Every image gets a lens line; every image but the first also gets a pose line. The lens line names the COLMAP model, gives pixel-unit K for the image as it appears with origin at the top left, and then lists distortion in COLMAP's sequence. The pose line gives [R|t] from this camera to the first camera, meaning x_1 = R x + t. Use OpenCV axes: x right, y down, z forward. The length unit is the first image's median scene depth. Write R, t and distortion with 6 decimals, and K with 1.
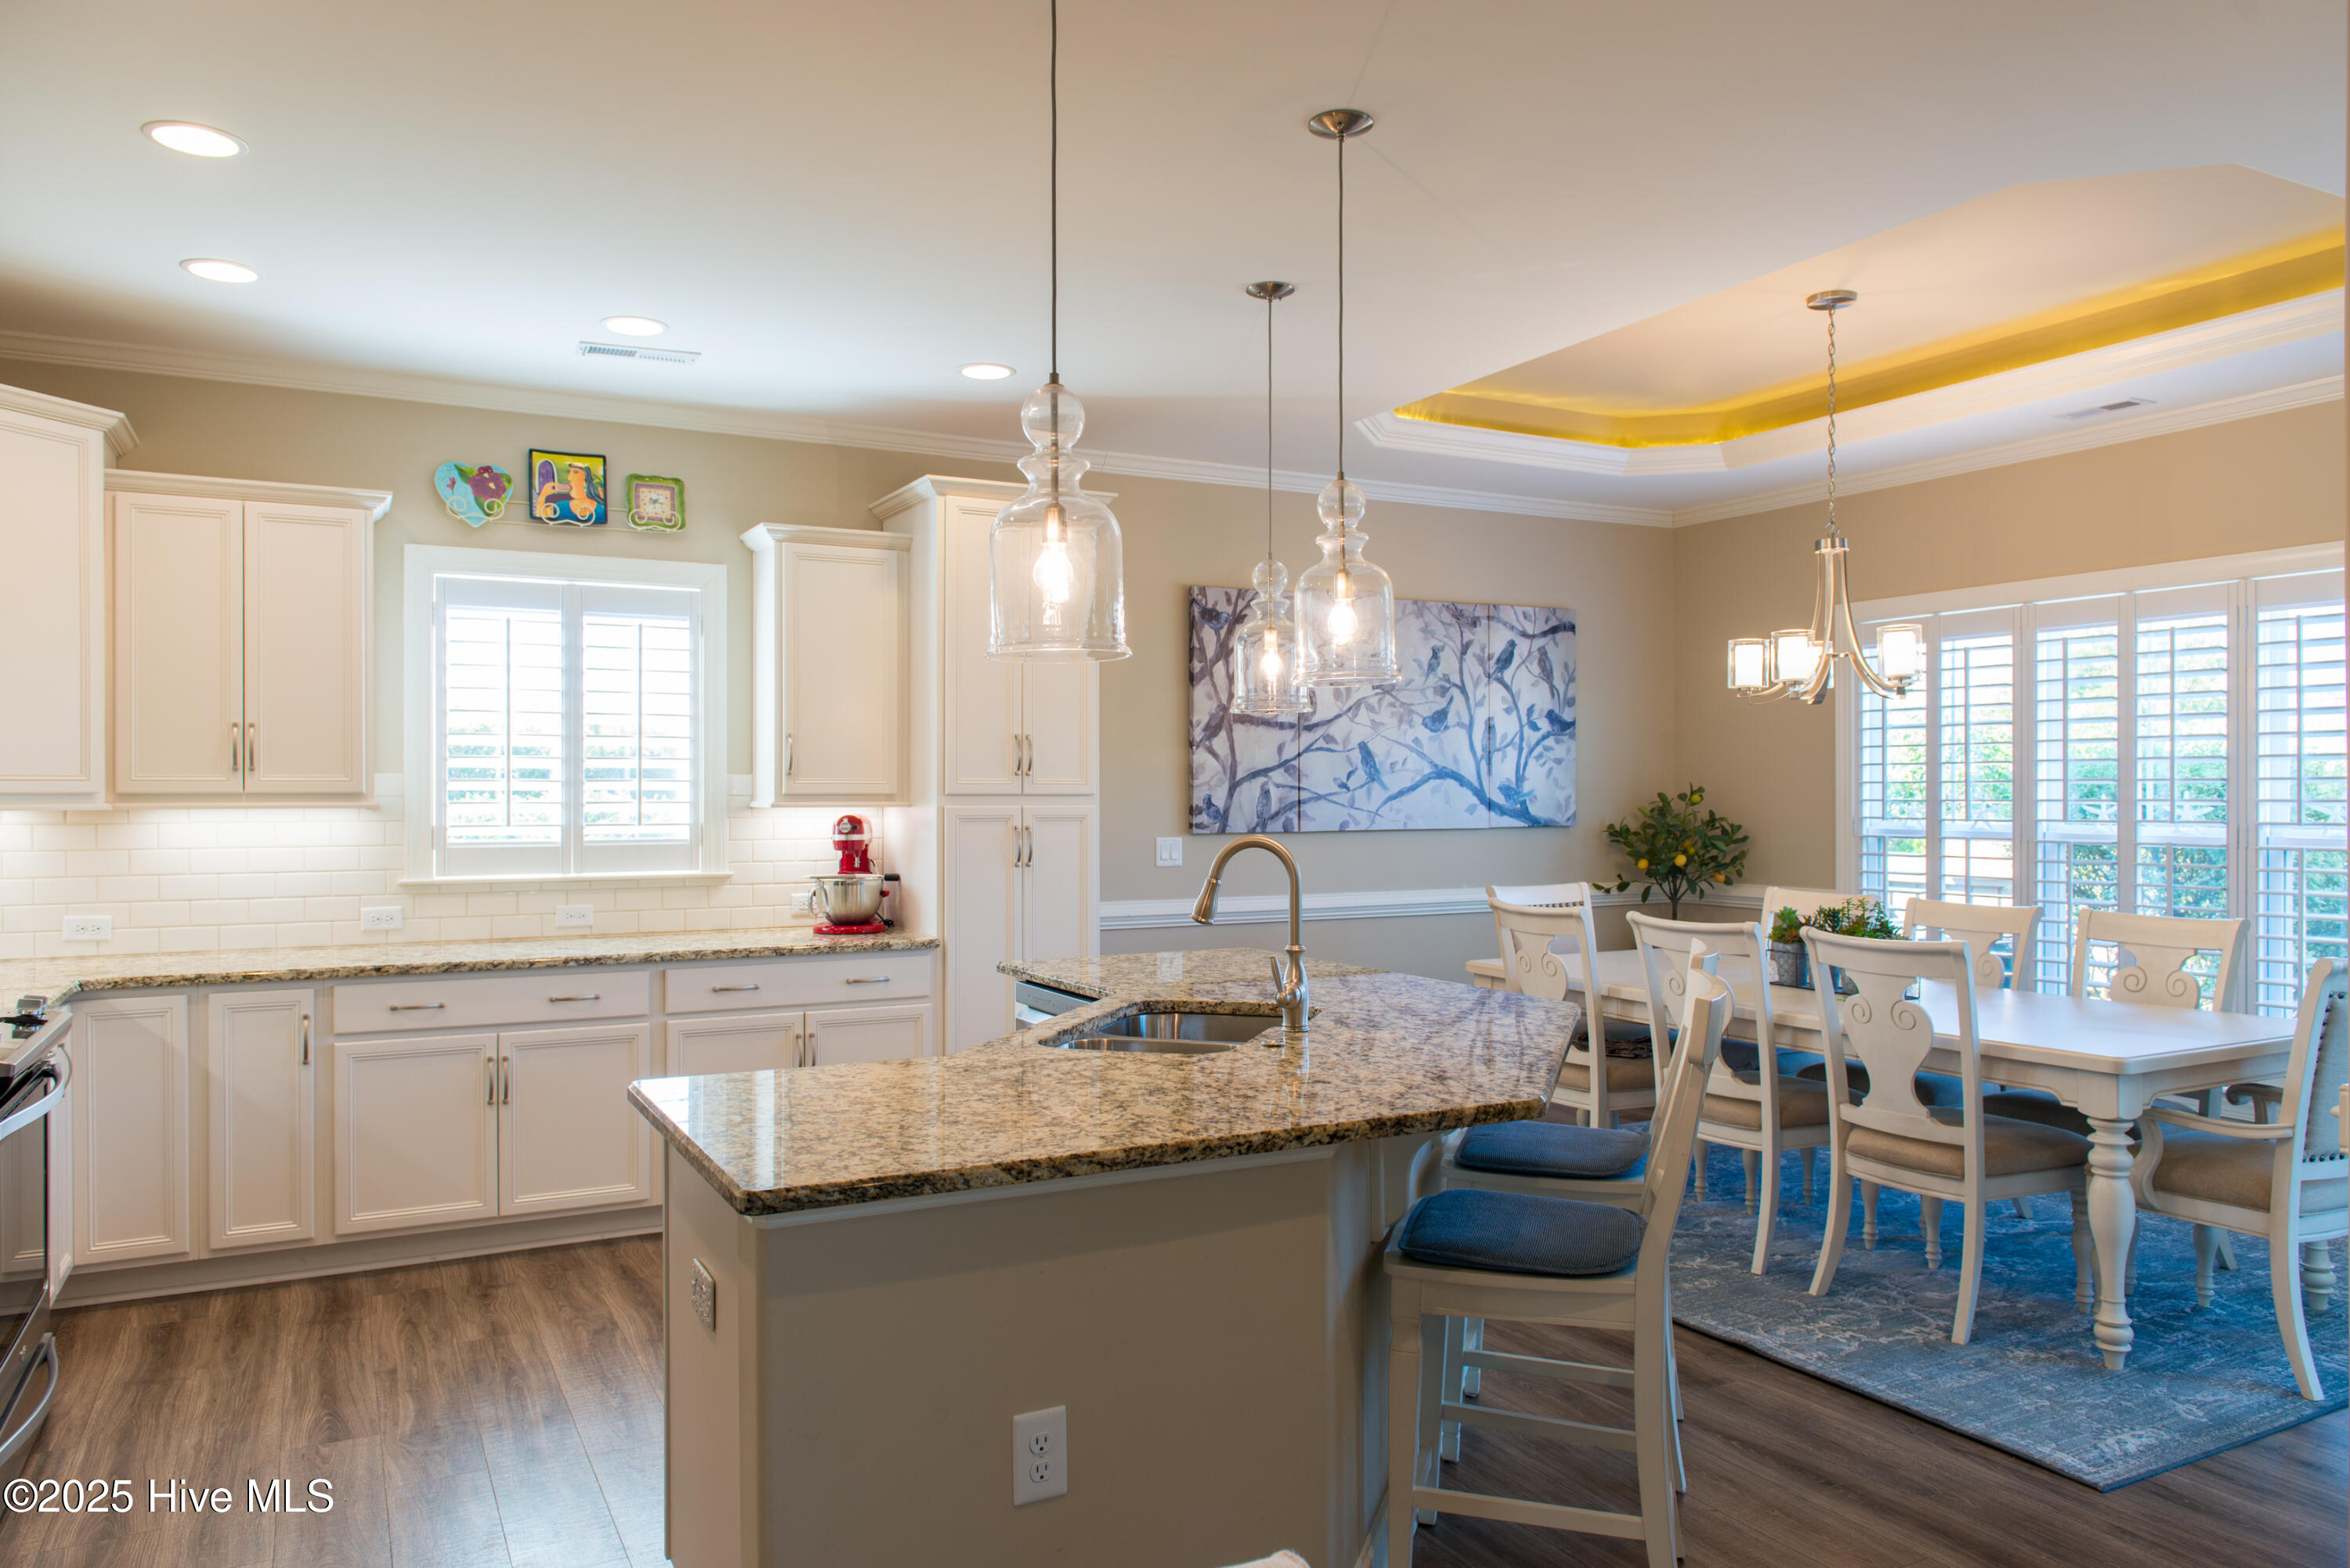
lens RADIAL K [[1628.3, 0, 1184.7], [0, 1628.3, 781.9], [0, 0, 1]] dist [-0.000623, -0.002332]
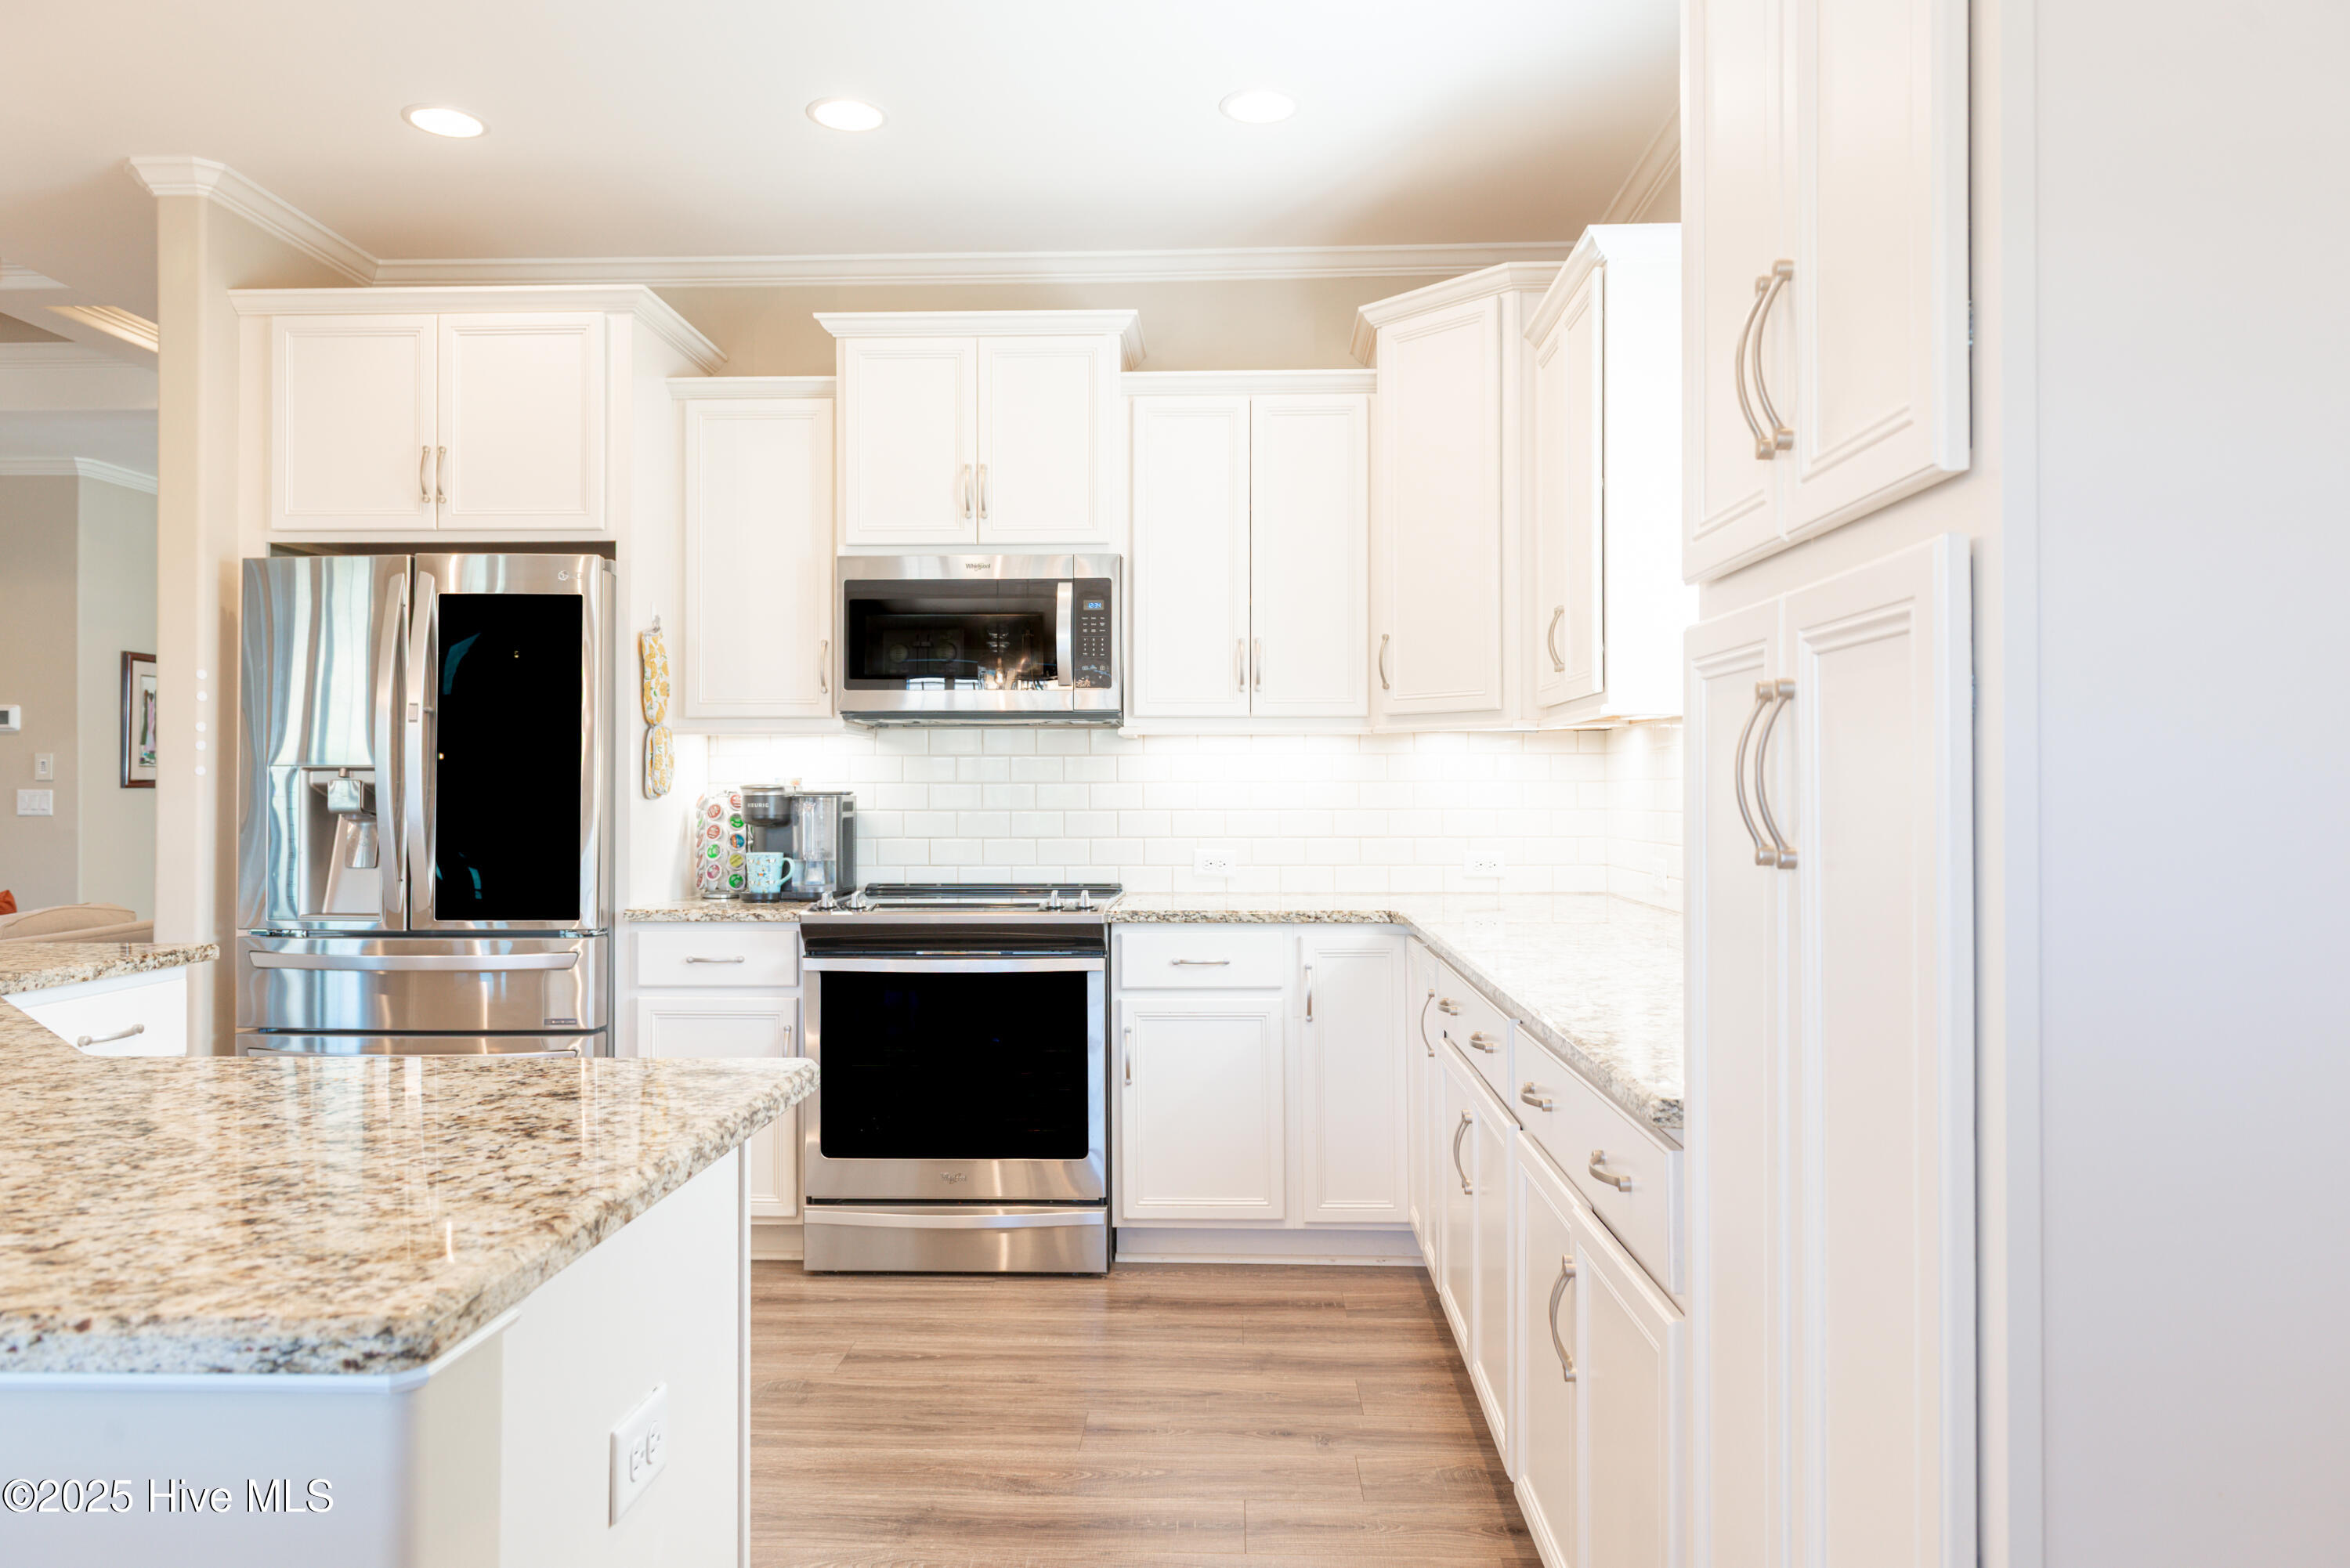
lens RADIAL K [[1628.3, 0, 1184.7], [0, 1628.3, 781.9], [0, 0, 1]] dist [-0.000623, -0.002332]
pose [[-0.502248, -0.006435, -0.864700, 0.144598], [0.002852, 0.999955, -0.009099, 0.046057], [0.864719, -0.007036, -0.502207, 1.104173]]
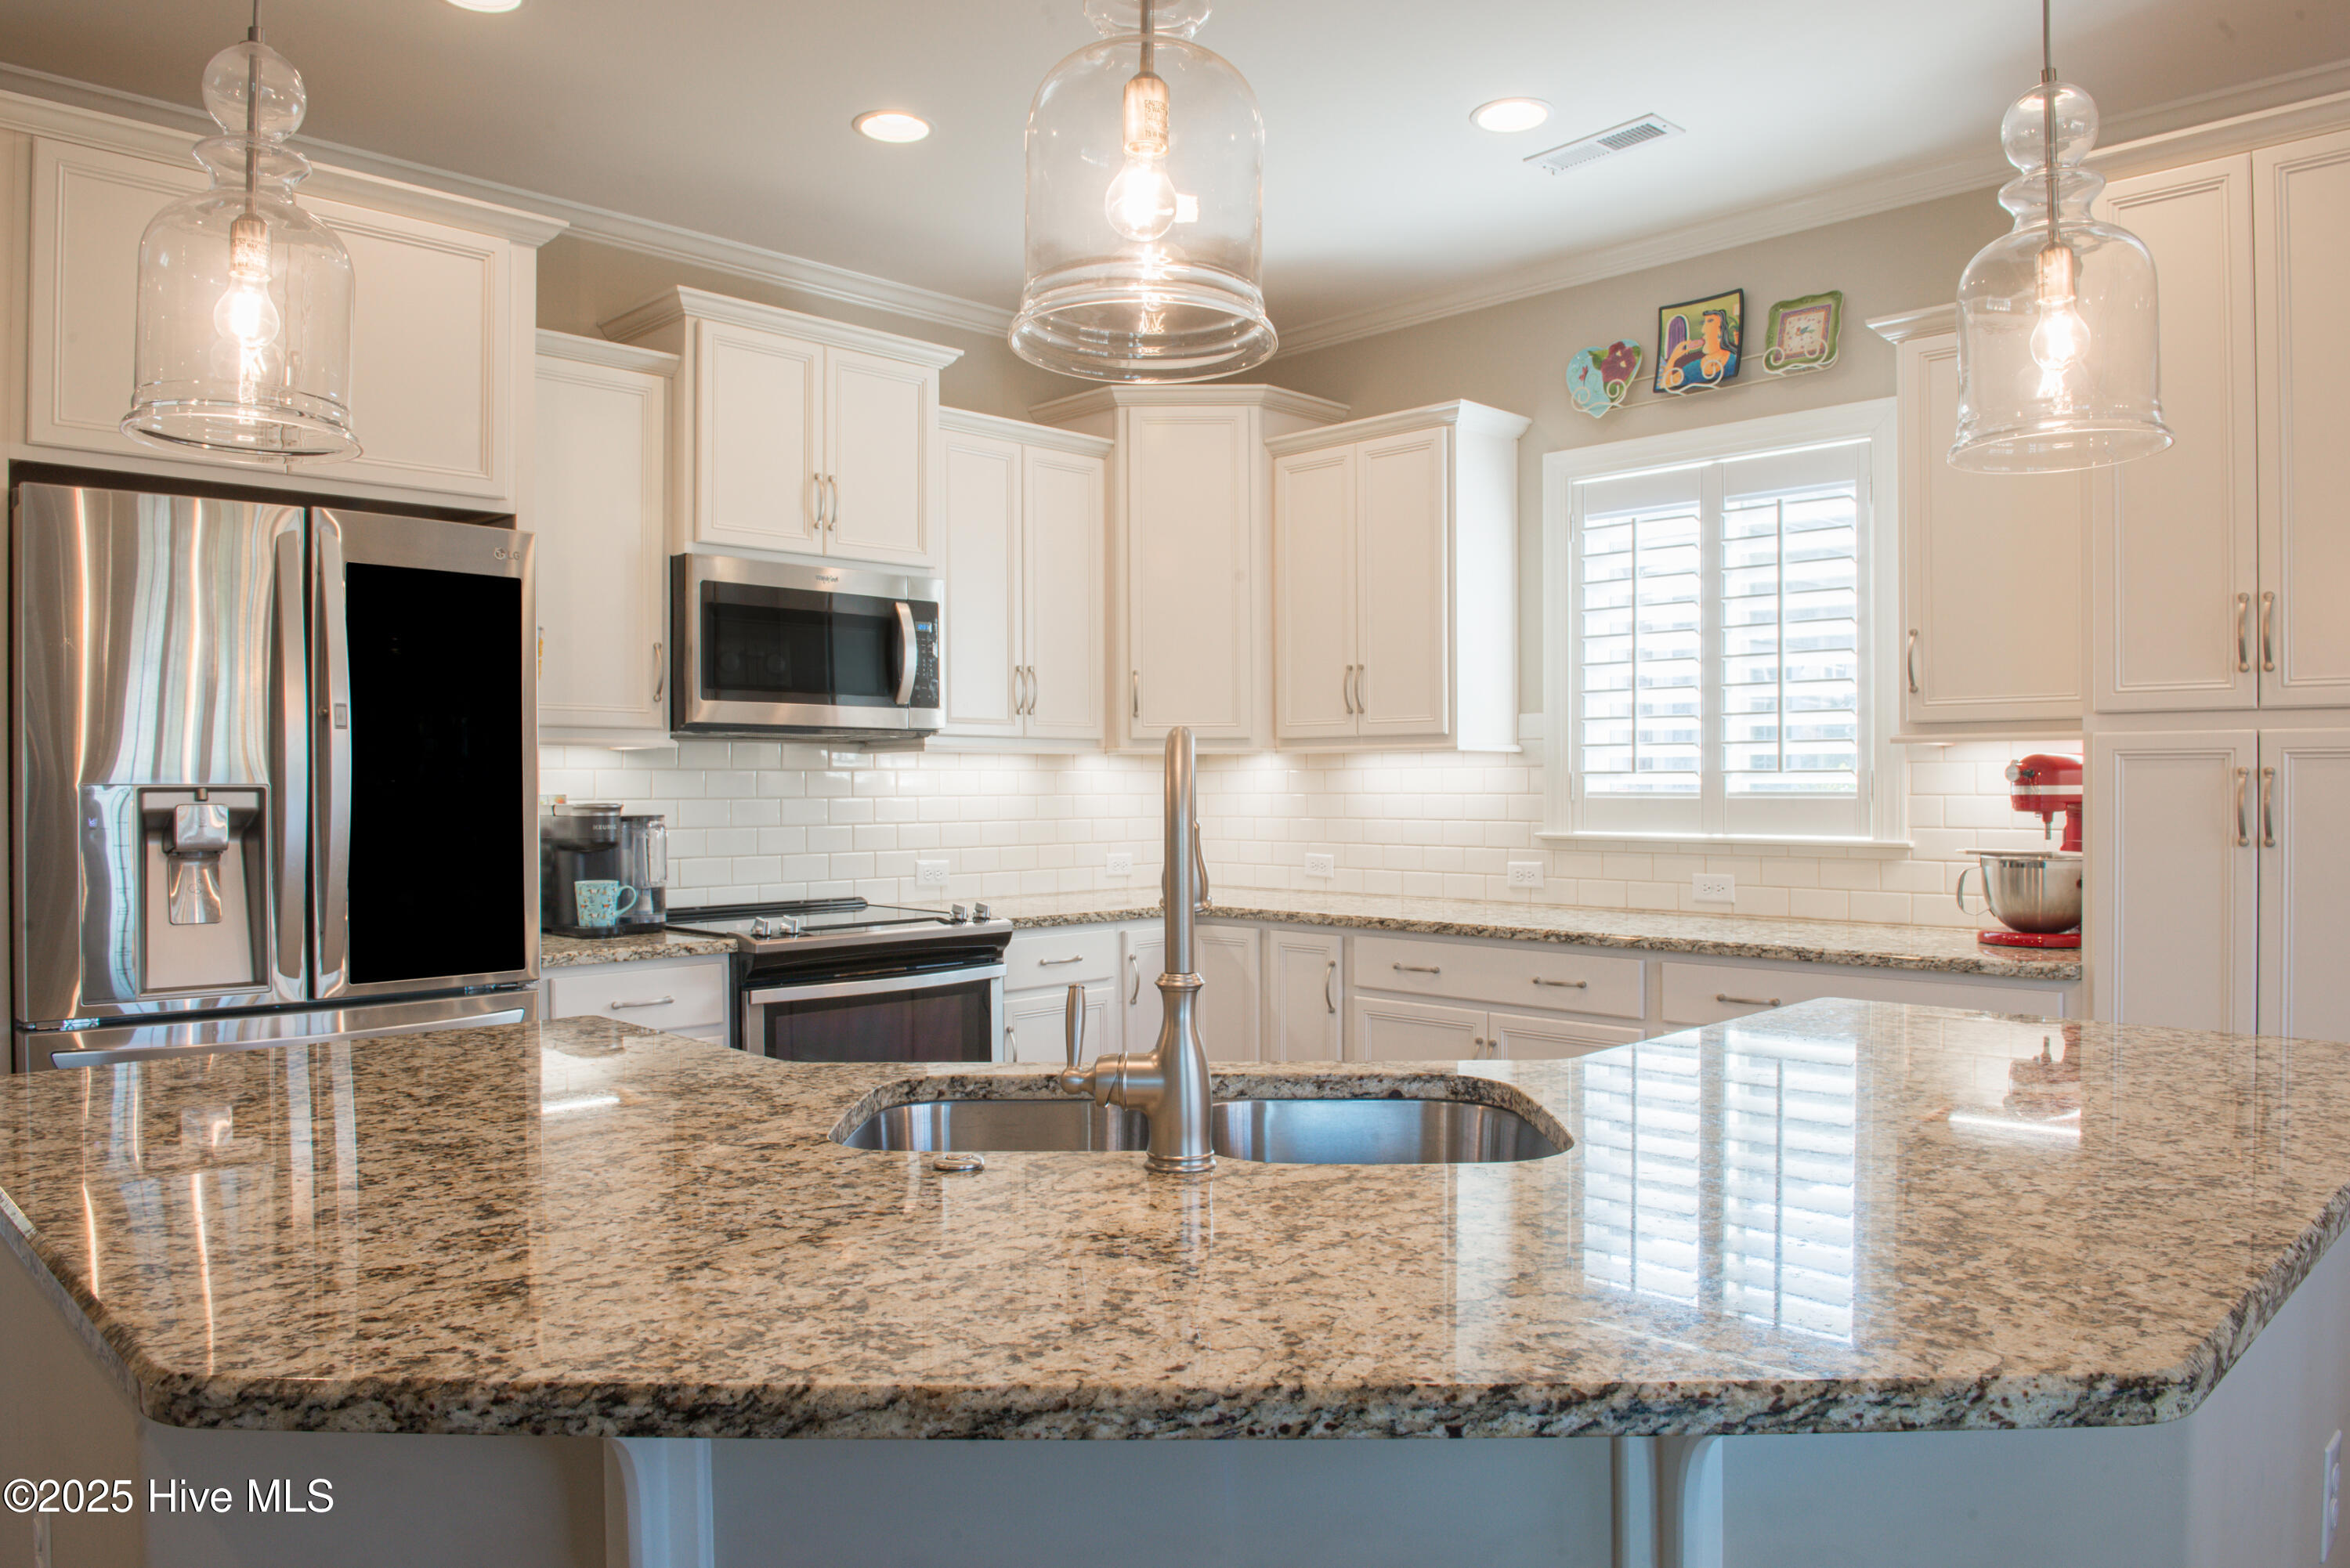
lens RADIAL K [[1628.3, 0, 1184.7], [0, 1628.3, 781.9], [0, 0, 1]] dist [-0.000623, -0.002332]
pose [[0.298906, -0.000893, -0.954282, 0.306115], [0.005057, 0.999987, 0.000648, 0.030461], [0.954269, -0.005020, 0.298907, 0.541595]]
